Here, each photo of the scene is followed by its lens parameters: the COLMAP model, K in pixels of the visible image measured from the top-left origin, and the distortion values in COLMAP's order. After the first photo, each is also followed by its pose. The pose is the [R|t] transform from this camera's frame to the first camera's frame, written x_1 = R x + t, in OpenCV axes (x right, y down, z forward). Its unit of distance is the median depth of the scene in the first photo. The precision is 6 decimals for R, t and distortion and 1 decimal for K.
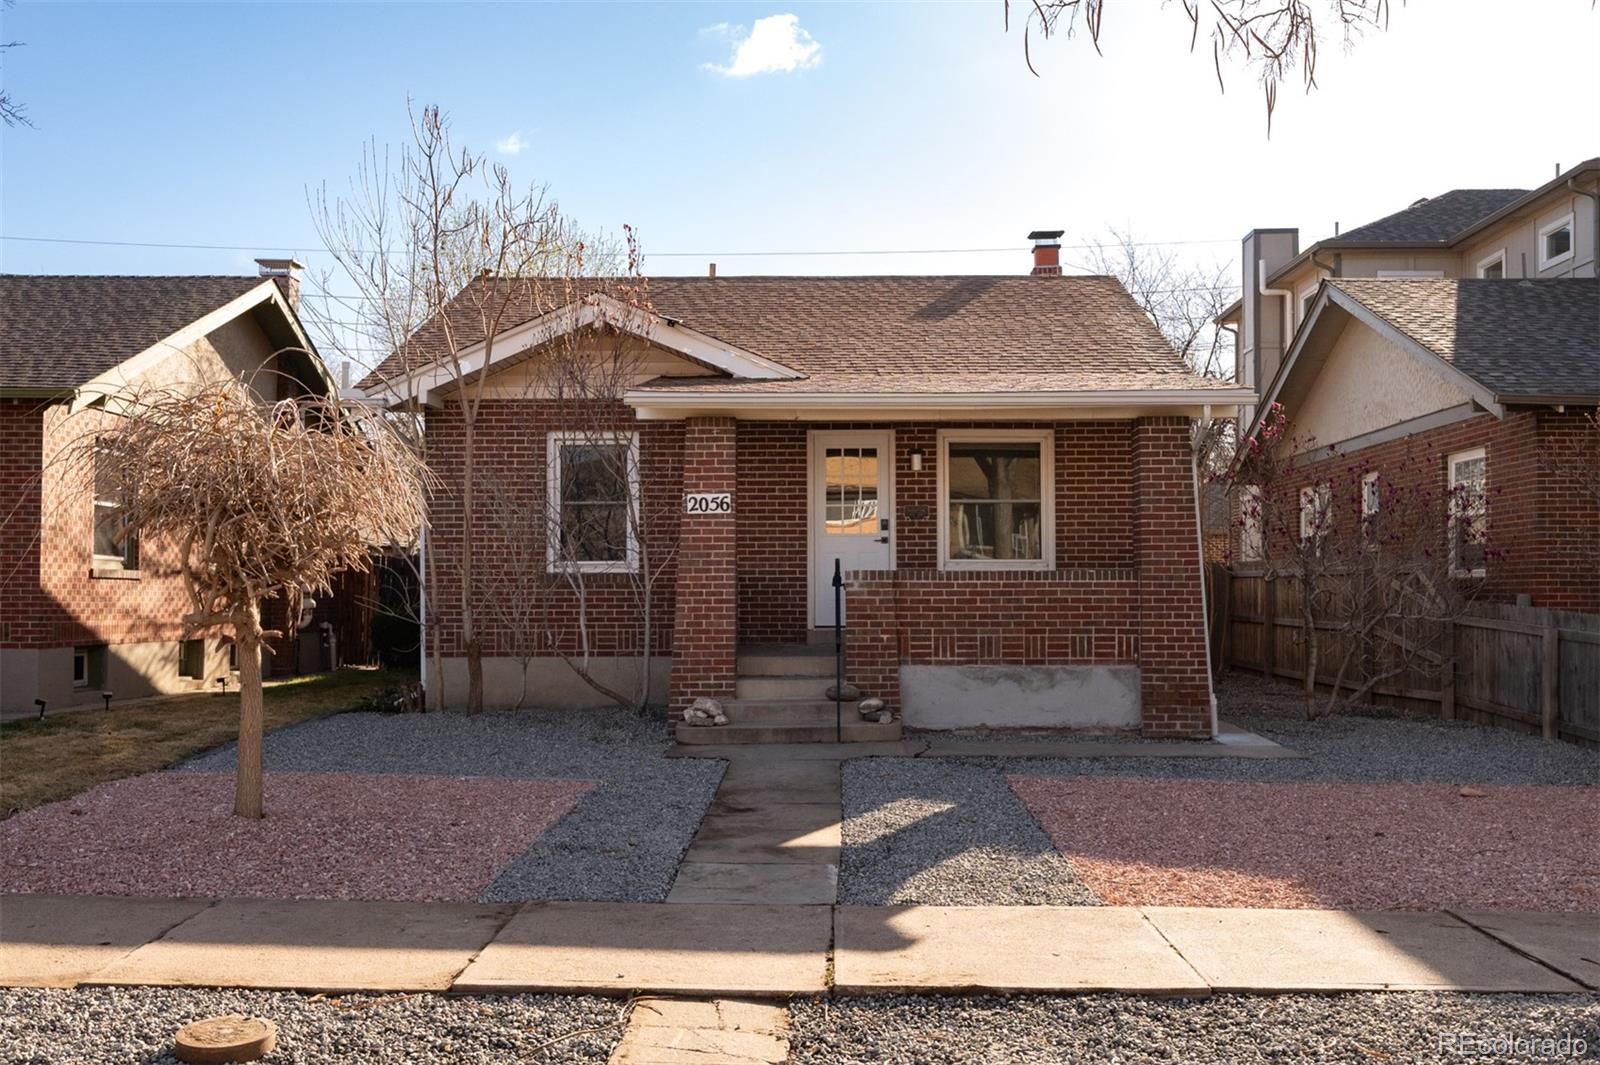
lens RADIAL K [[1522.0, 0, 835.3], [0, 1522.0, 529.3], [0, 0, 1]] dist [-0.000505, 0.001893]
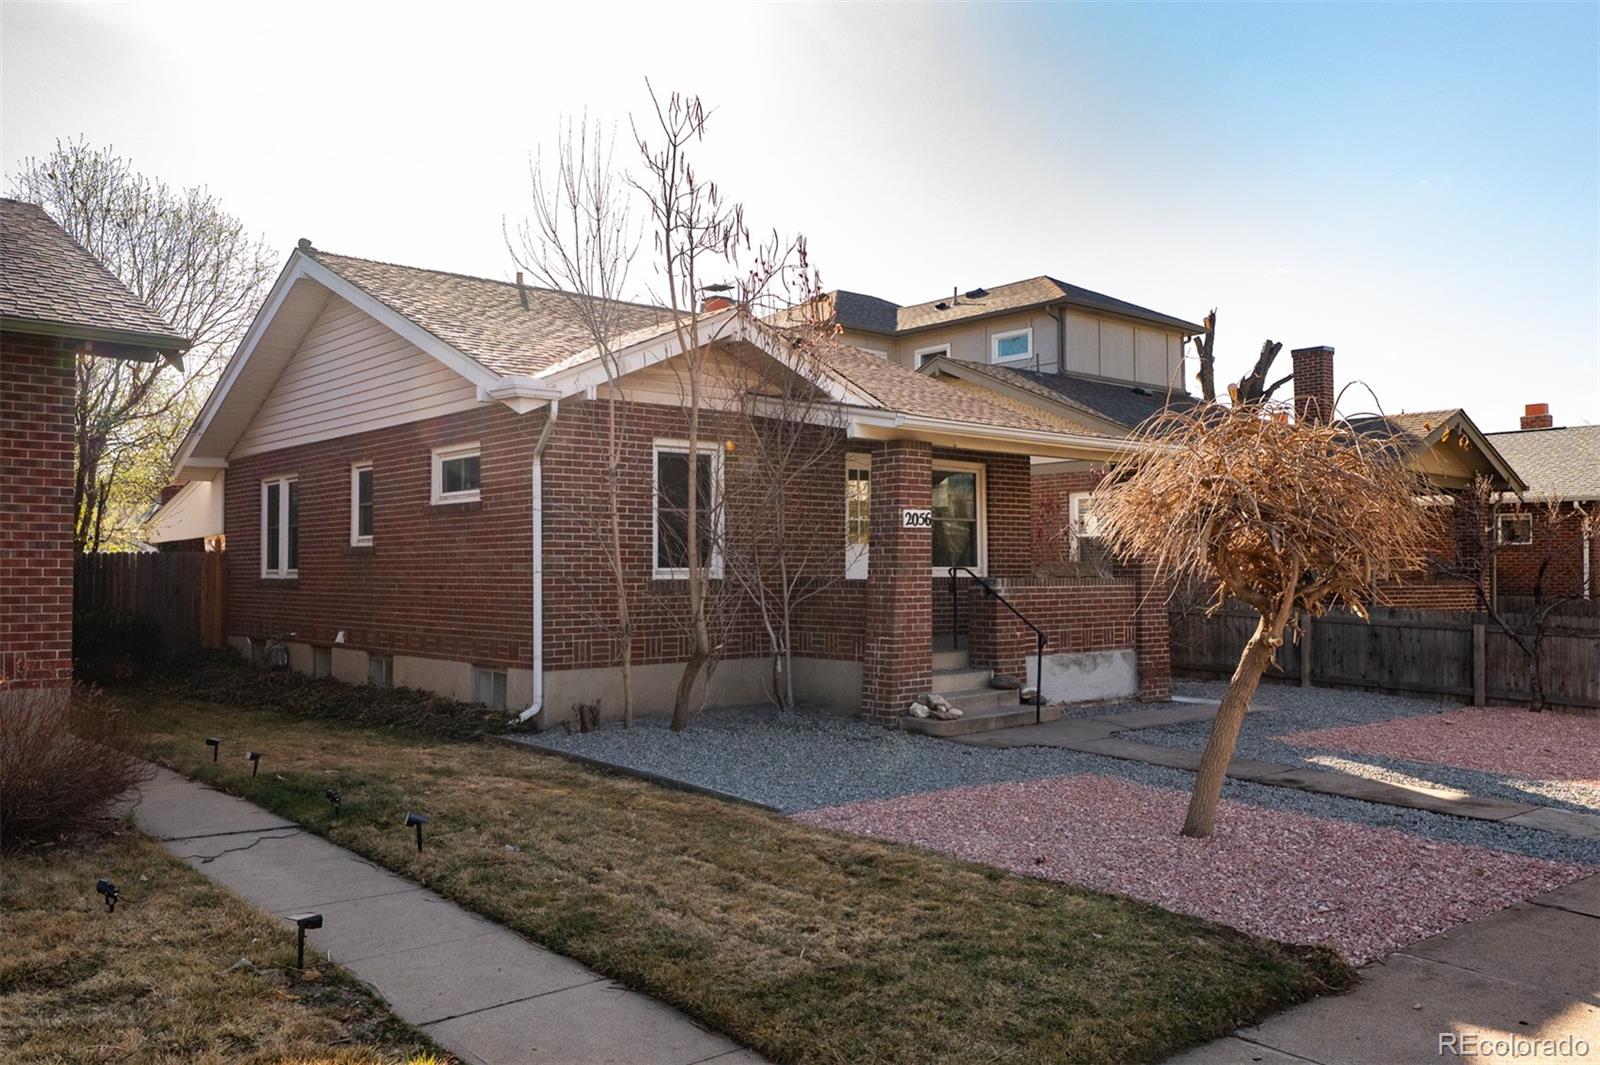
lens RADIAL K [[1260.5, 0, 800.0], [0, 1260.5, 532.5], [0, 0, 1]] dist [0.000092, -0.000757]
pose [[0.754784, 0.020630, 0.655649, -0.745139], [-0.023356, 0.999717, -0.004569, -0.000663], [-0.655558, -0.011864, 0.755052, 0.360019]]
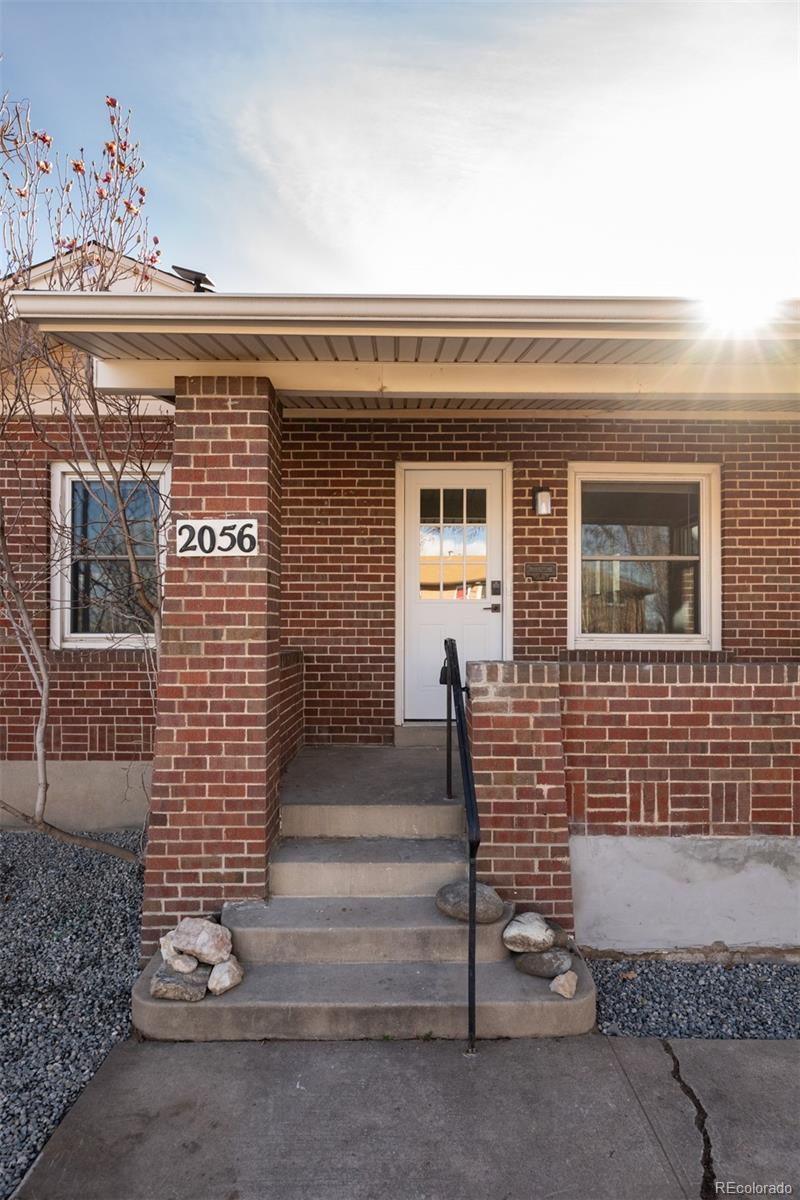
lens RADIAL K [[661.2, 0, 402.3], [0, 661.2, 625.4], [0, 0, 1]] dist [0.000774, -0.000435]
pose [[0.999959, 0.005452, 0.007203, -0.019604], [-0.005689, 0.999429, 0.033313, 0.005689], [-0.007017, -0.033352, 0.999419, 0.762473]]
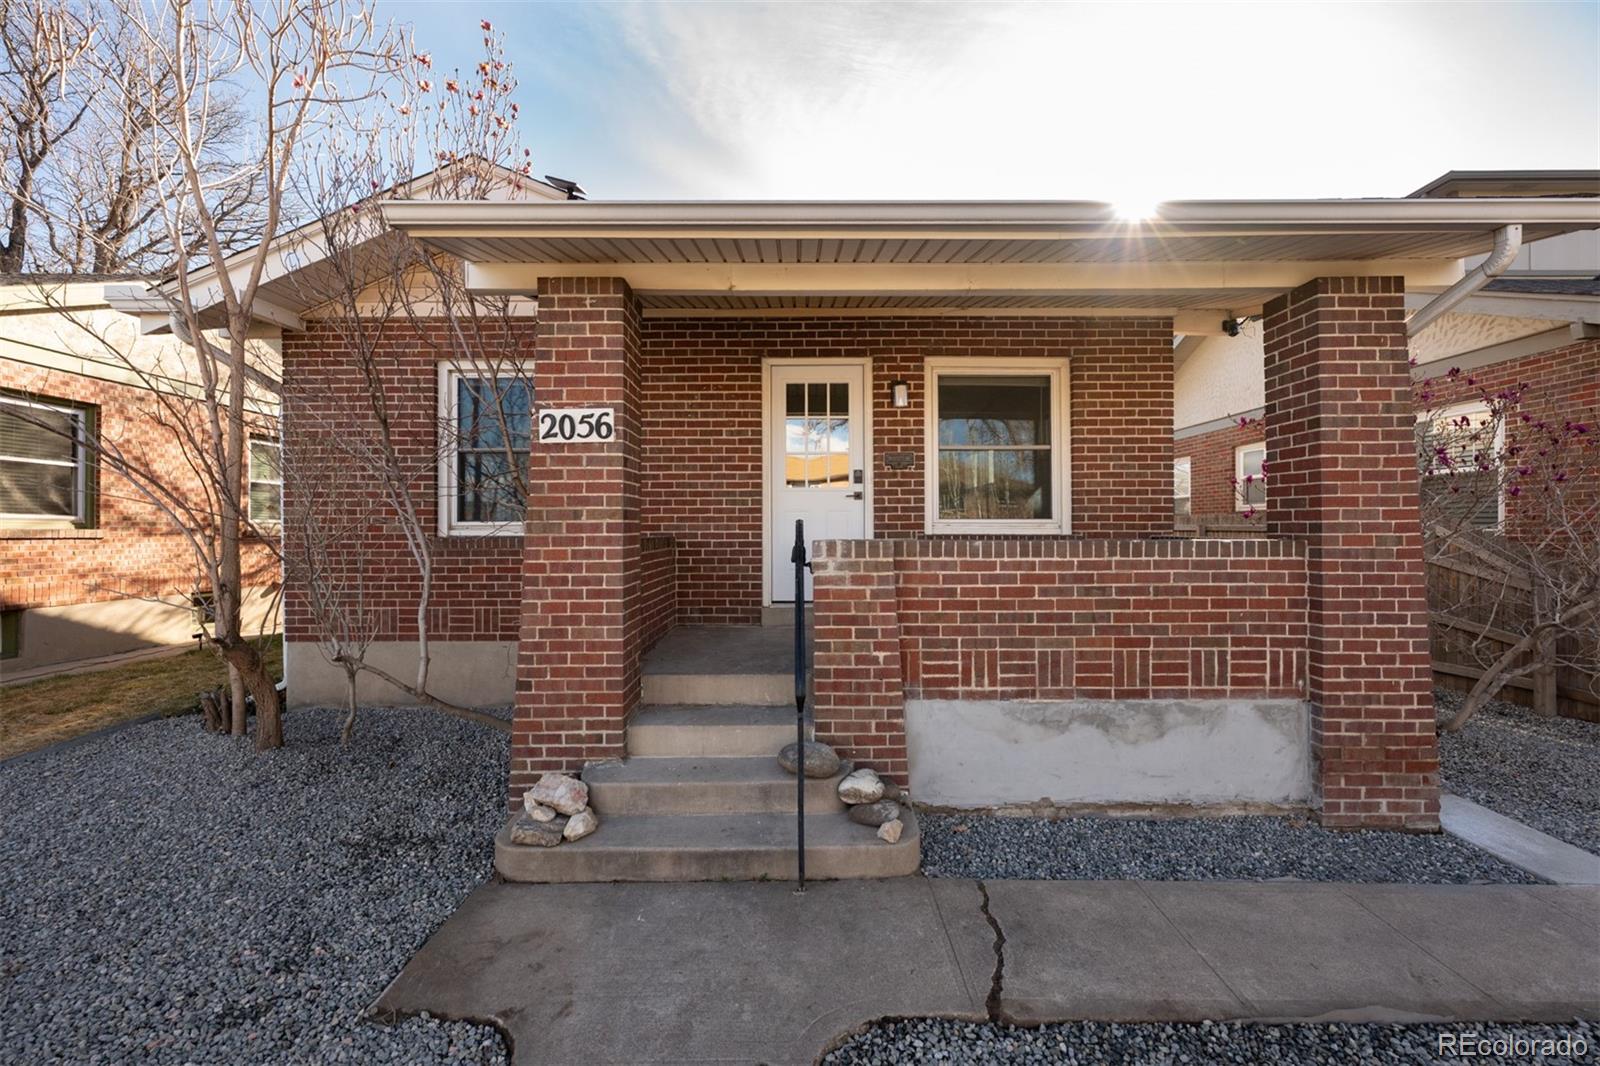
lens RADIAL K [[647.4, 0, 800.9], [0, 647.4, 522.3], [0, 0, 1]] dist [-0.000478, -0.000089]
pose [[1.000000, -0.000238, 0.000612, 0.001947], [0.000220, 0.999539, 0.030353, 0.012355], [-0.000619, -0.030353, 0.999539, 0.748307]]
